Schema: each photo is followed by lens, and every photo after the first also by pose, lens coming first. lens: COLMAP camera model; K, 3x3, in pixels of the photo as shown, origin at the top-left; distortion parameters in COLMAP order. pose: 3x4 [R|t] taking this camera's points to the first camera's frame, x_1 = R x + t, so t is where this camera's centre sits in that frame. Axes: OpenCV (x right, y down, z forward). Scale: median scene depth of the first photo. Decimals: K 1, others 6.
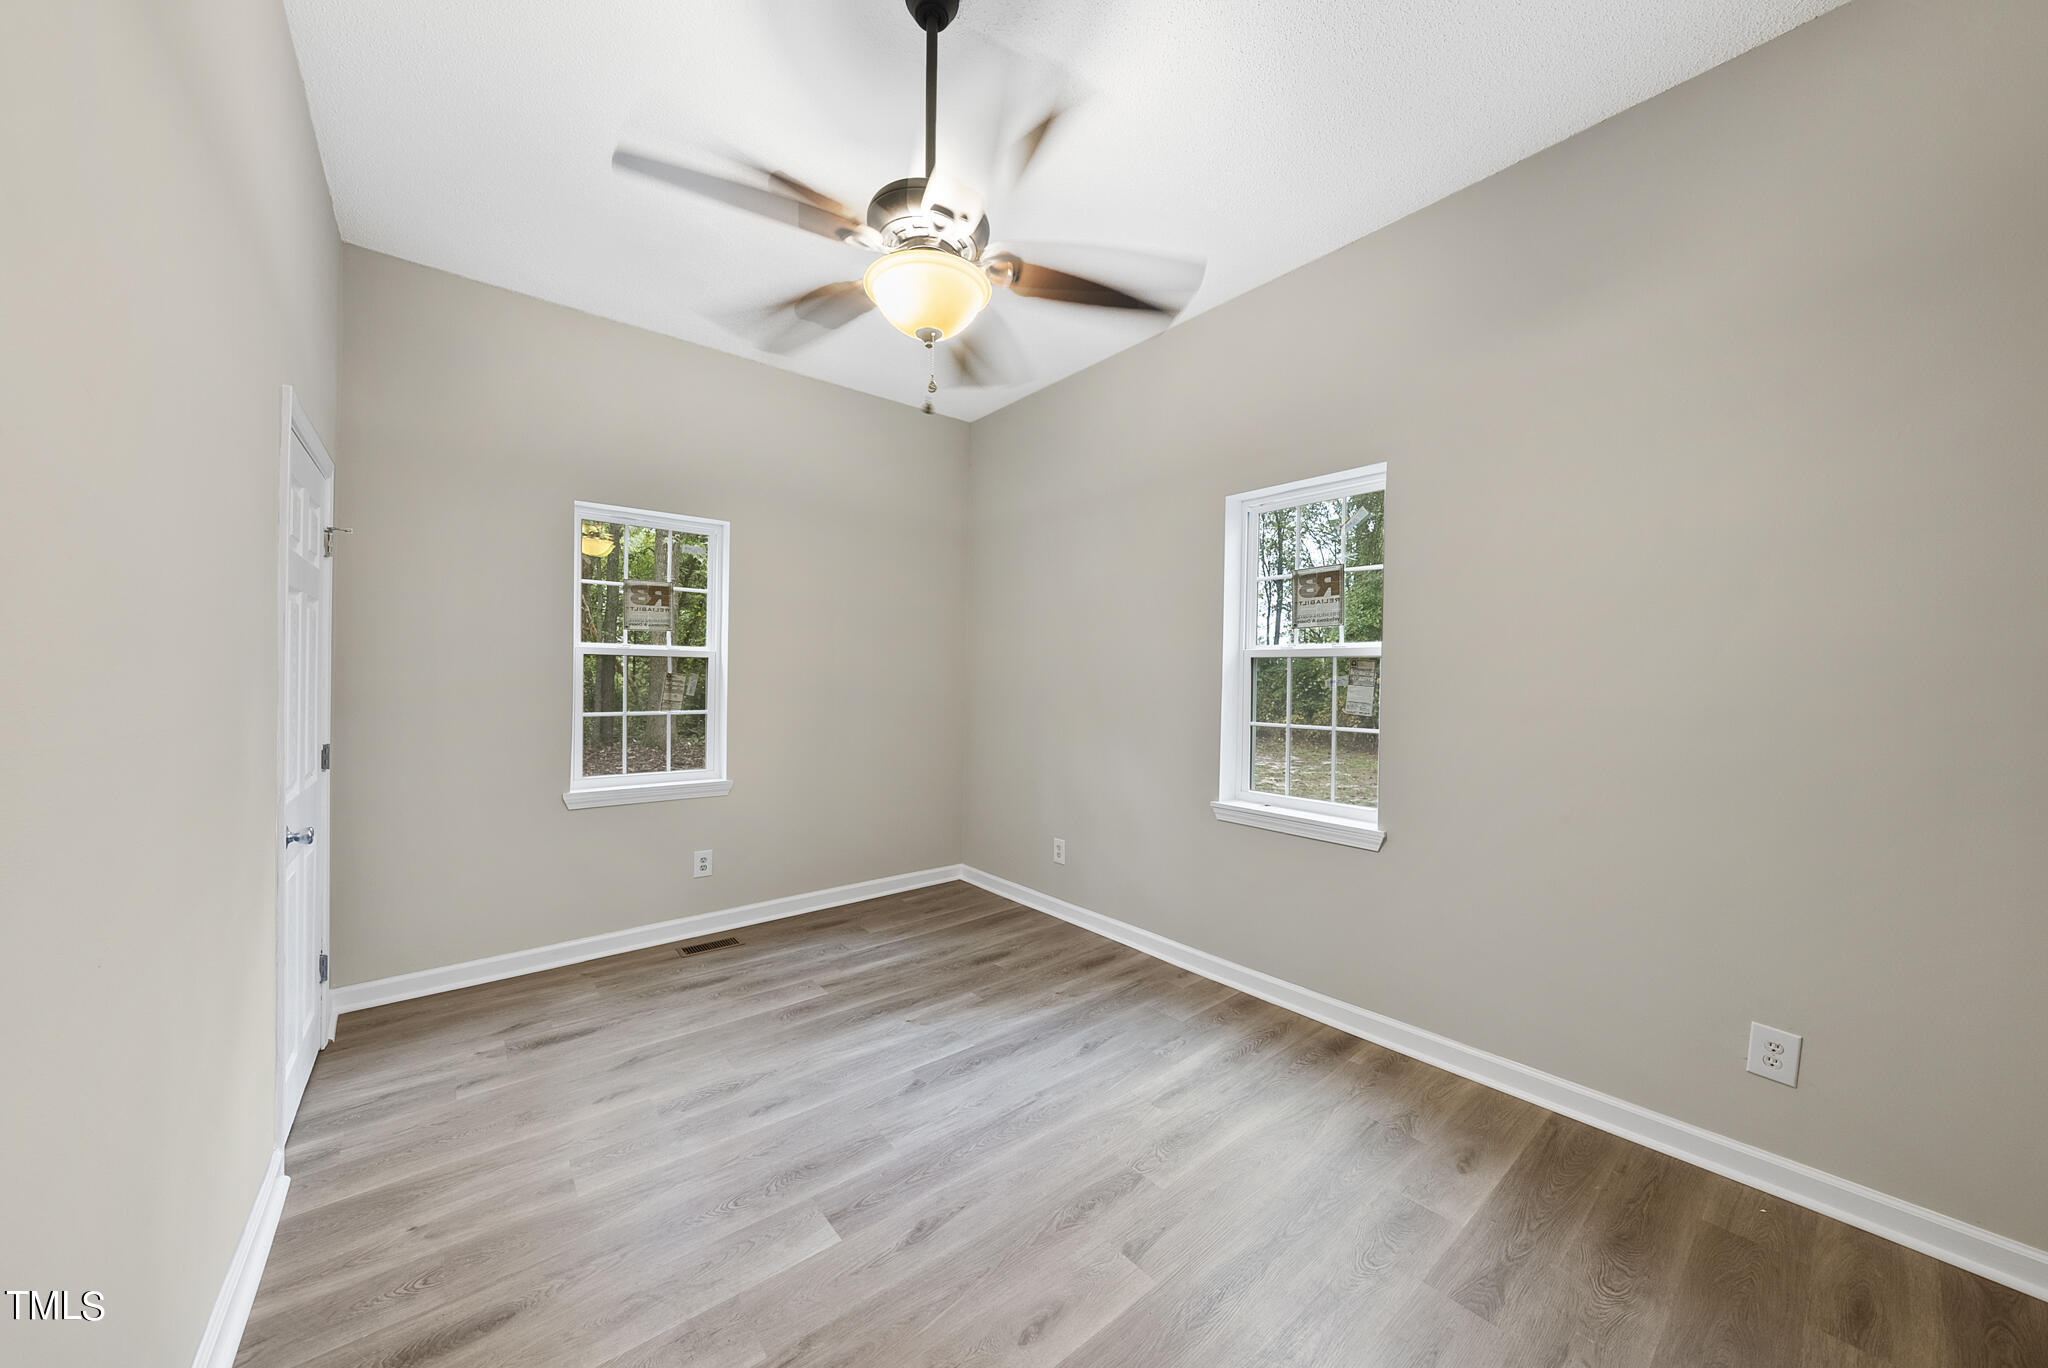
lens RADIAL K [[733.6, 0, 1020.5], [0, 733.6, 682.3], [0, 0, 1]] dist [-0.002939, -0.000285]
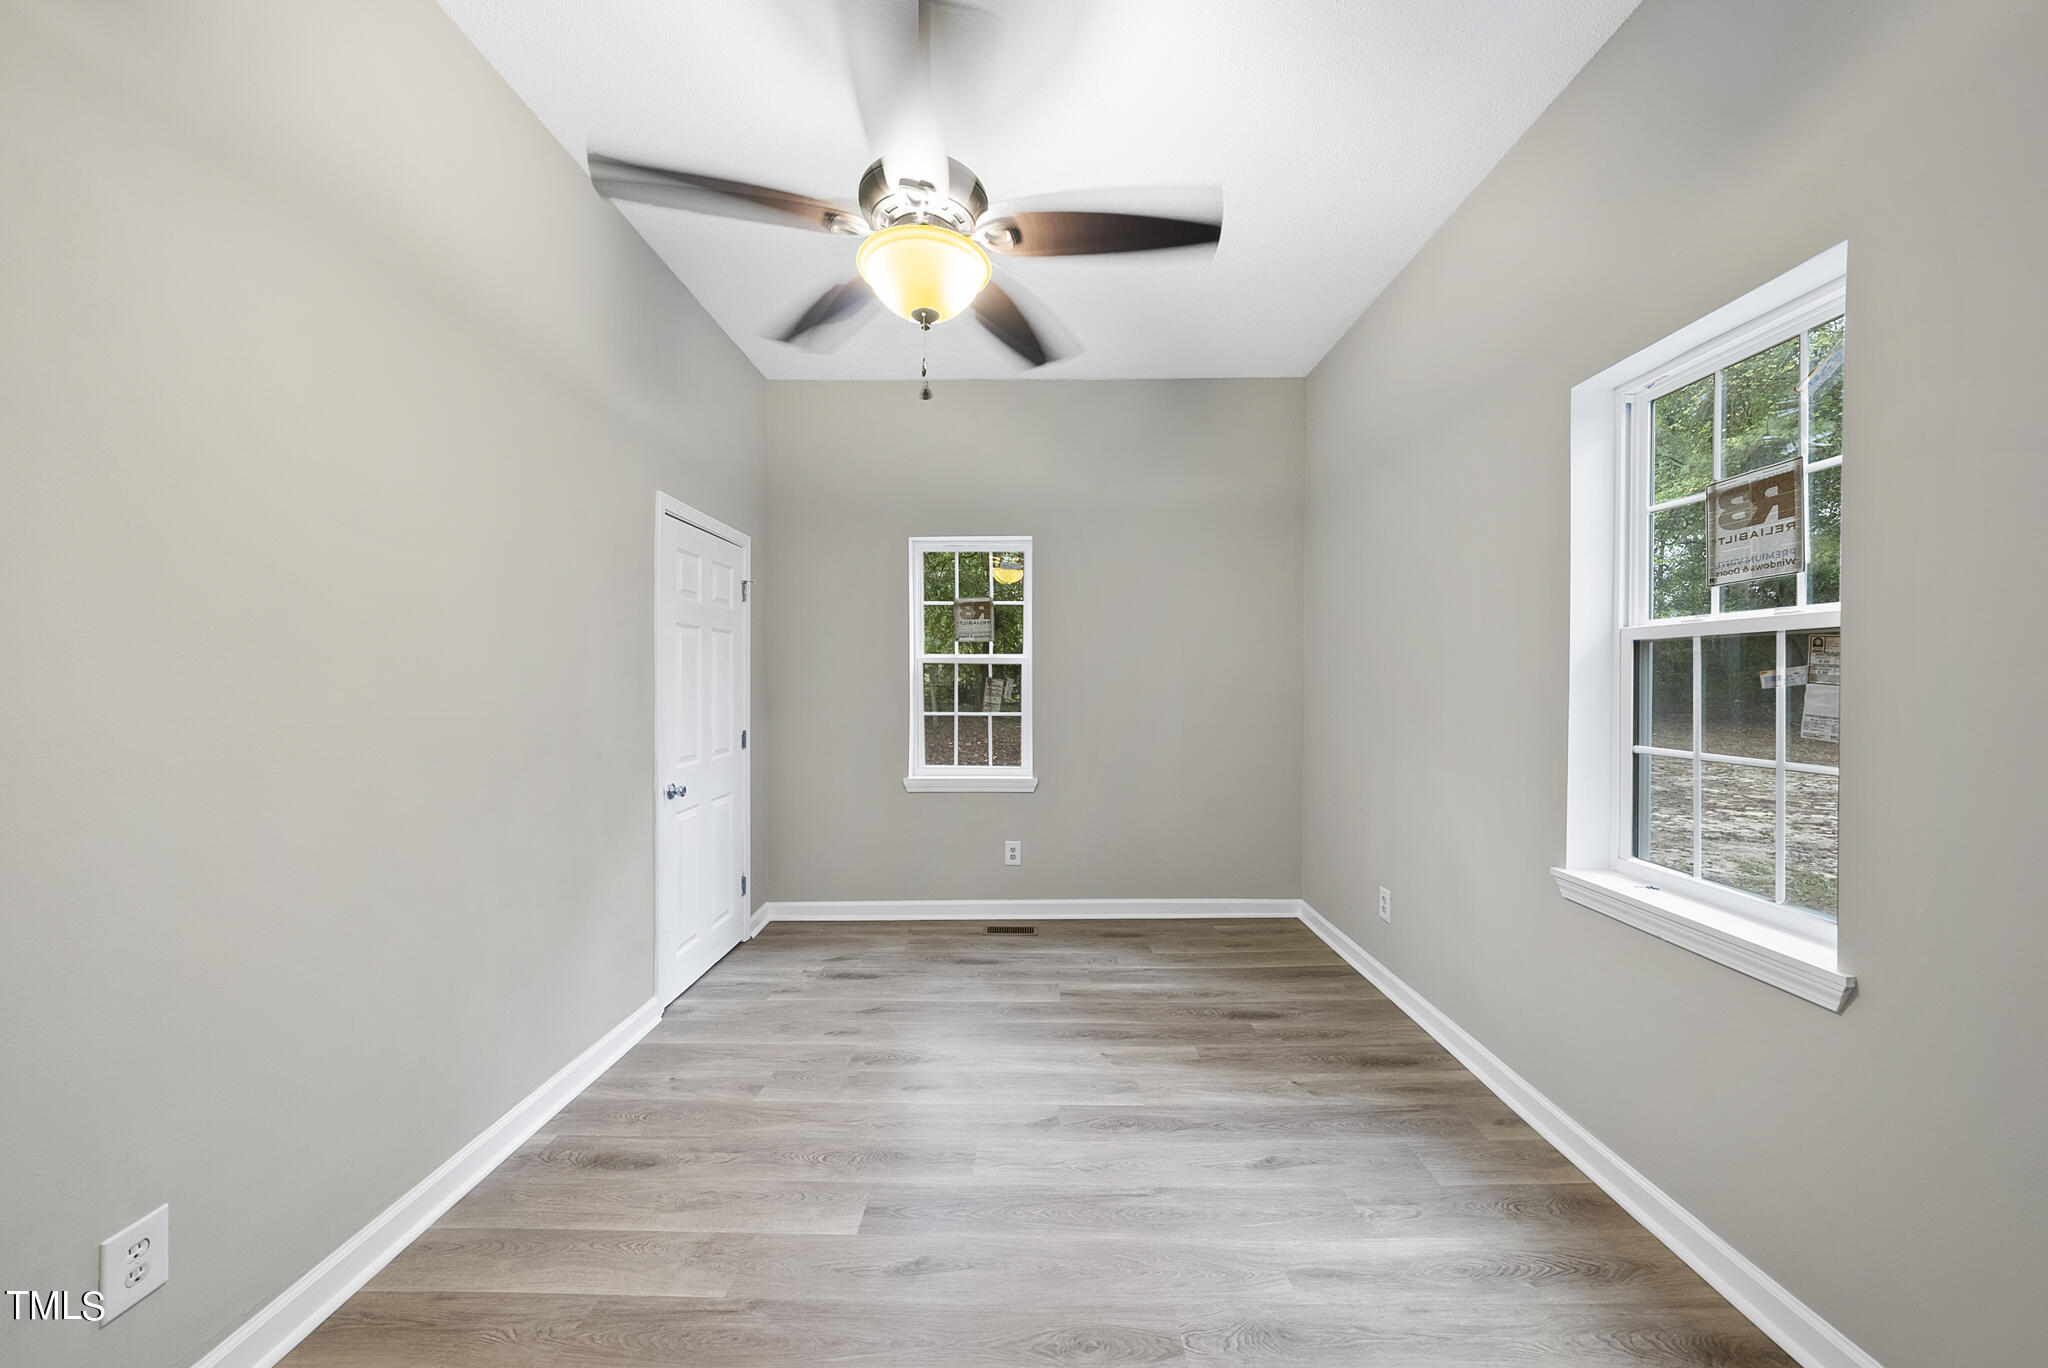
lens RADIAL K [[733.6, 0, 1020.5], [0, 733.6, 682.3], [0, 0, 1]] dist [-0.002939, -0.000285]
pose [[0.755266, -0.009705, -0.655347, 0.351478], [0.004509, 0.999944, -0.009612, 0.004835], [0.655403, 0.004305, 0.755267, 0.222634]]
